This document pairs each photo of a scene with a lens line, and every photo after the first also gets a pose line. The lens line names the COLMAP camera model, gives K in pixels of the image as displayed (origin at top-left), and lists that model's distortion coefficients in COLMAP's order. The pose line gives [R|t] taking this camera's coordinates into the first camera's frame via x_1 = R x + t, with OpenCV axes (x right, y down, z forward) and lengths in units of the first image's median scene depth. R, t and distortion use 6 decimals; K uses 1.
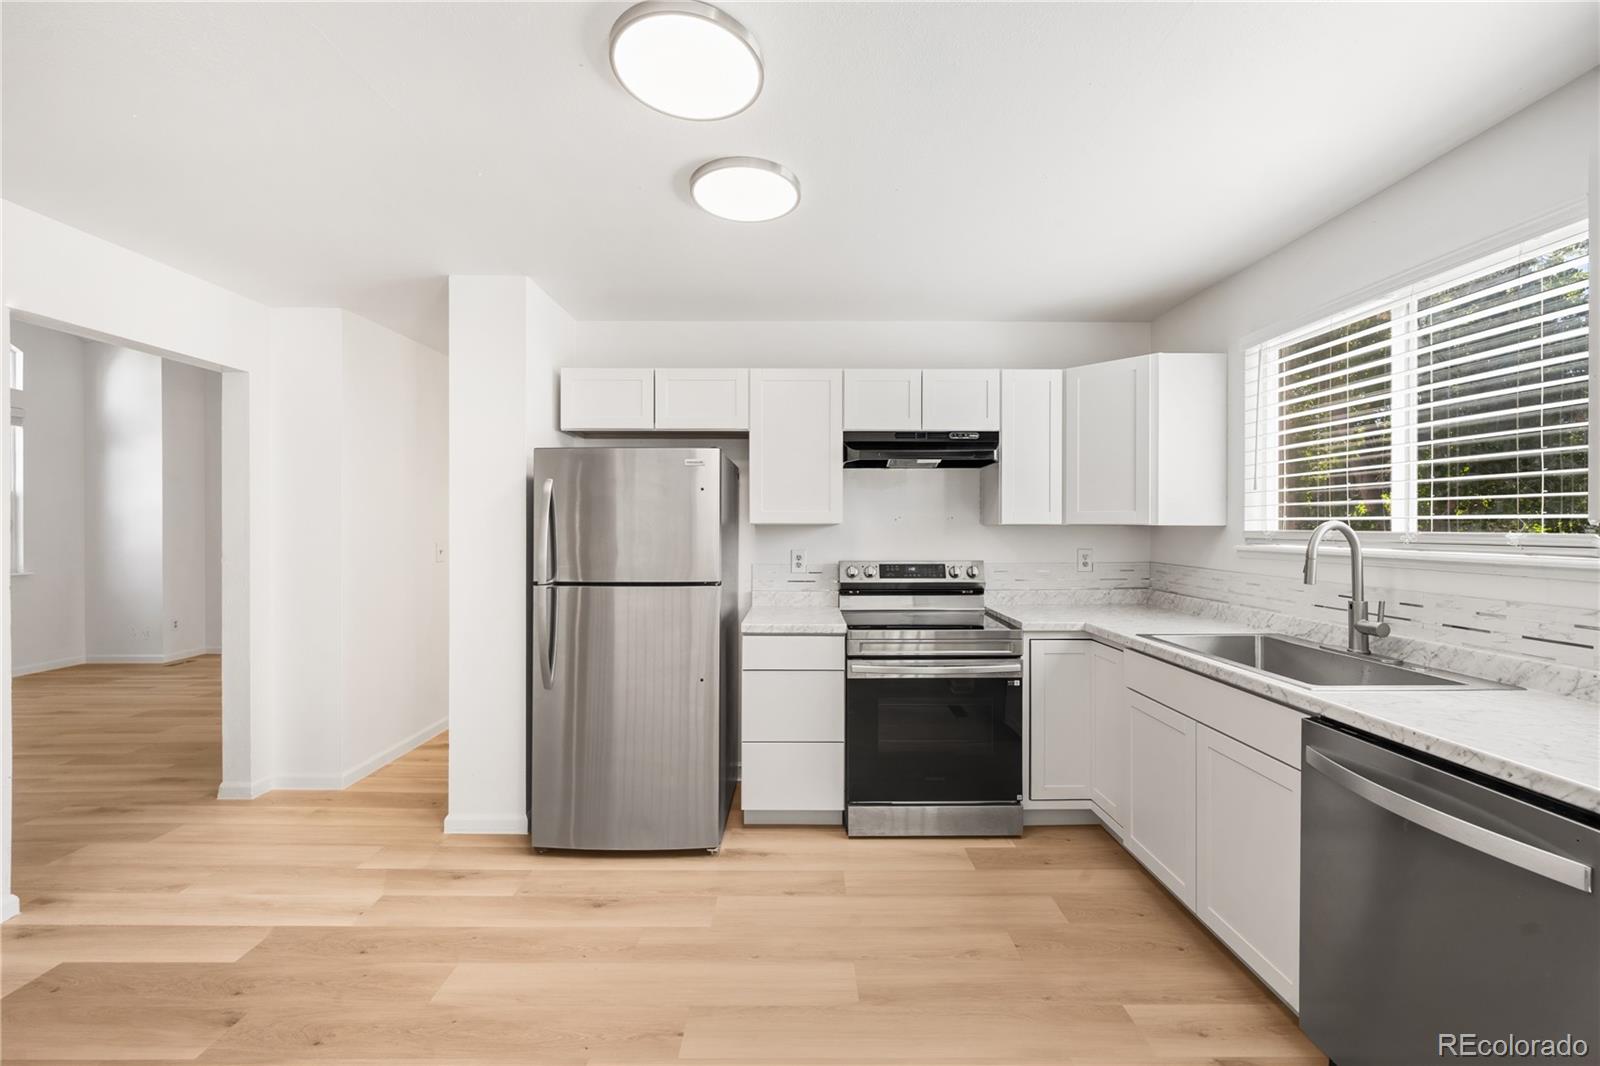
lens RADIAL K [[615.4, 0, 800.0], [0, 615.4, 533.0], [0, 0, 1]] dist [0.001417, 0.000159]
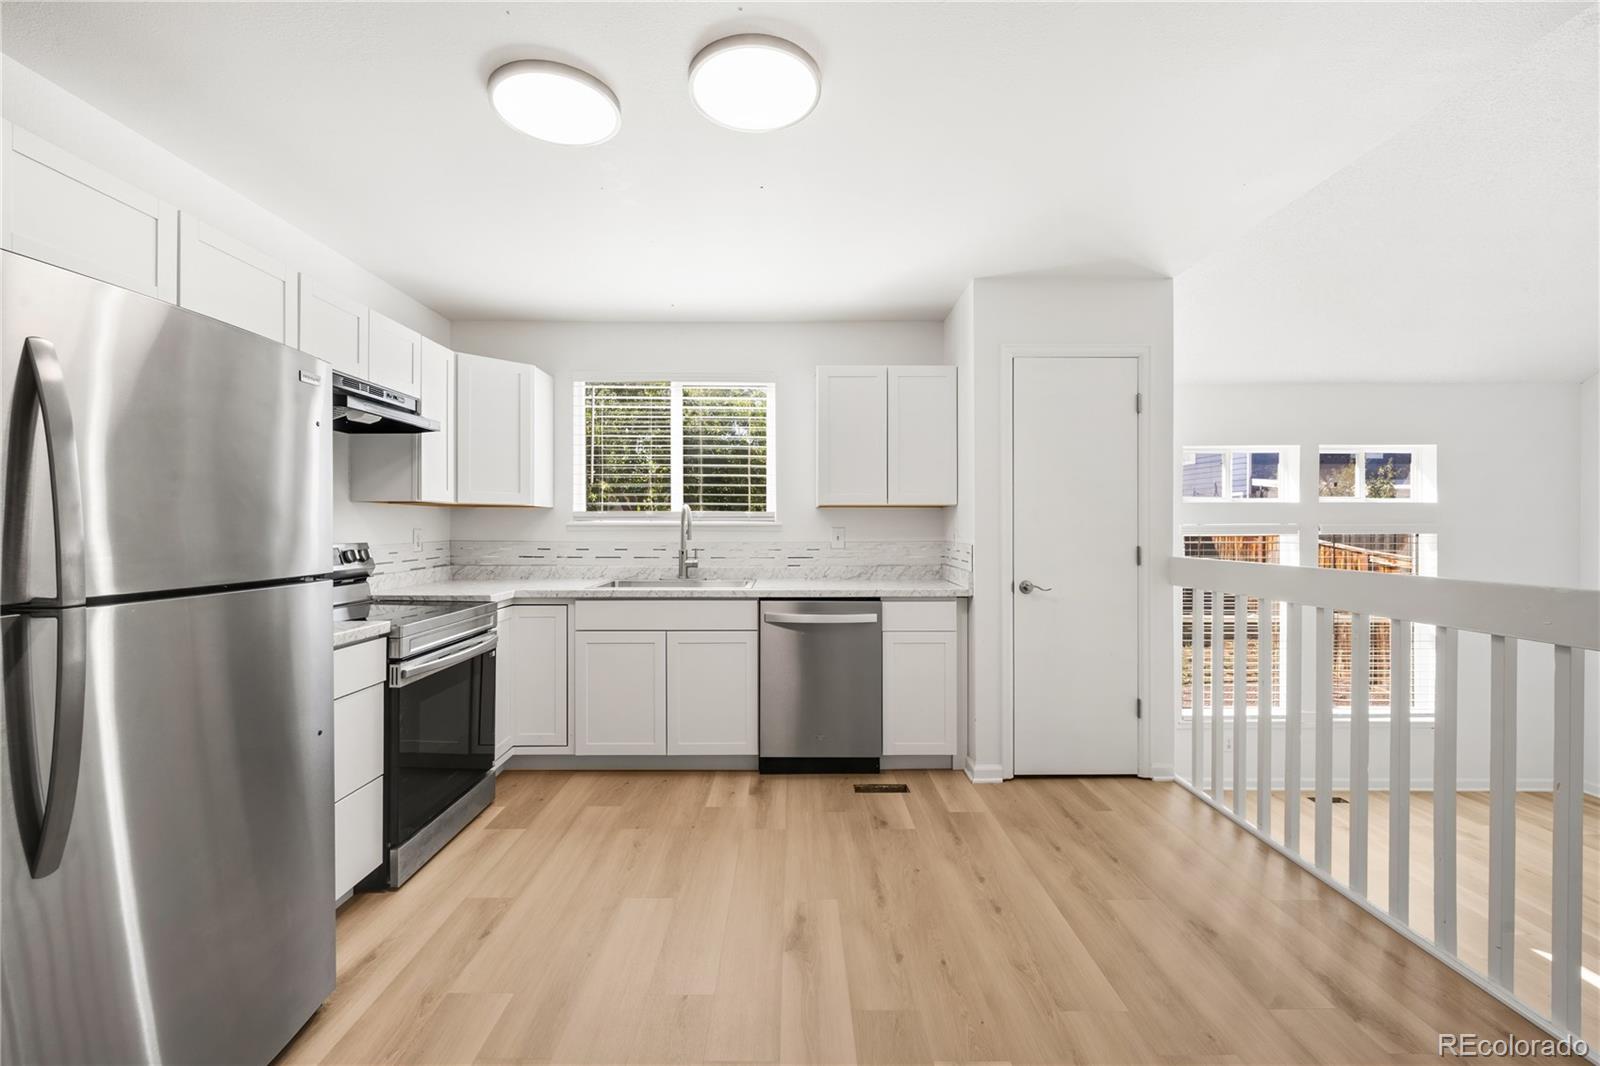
lens RADIAL K [[615.4, 0, 800.0], [0, 615.4, 533.0], [0, 0, 1]] dist [0.001417, 0.000159]
pose [[0.060580, -0.015076, 0.998049, -0.810786], [0.006343, 0.999872, 0.014719, 0.035640], [-0.998143, 0.005439, 0.060668, 0.523542]]
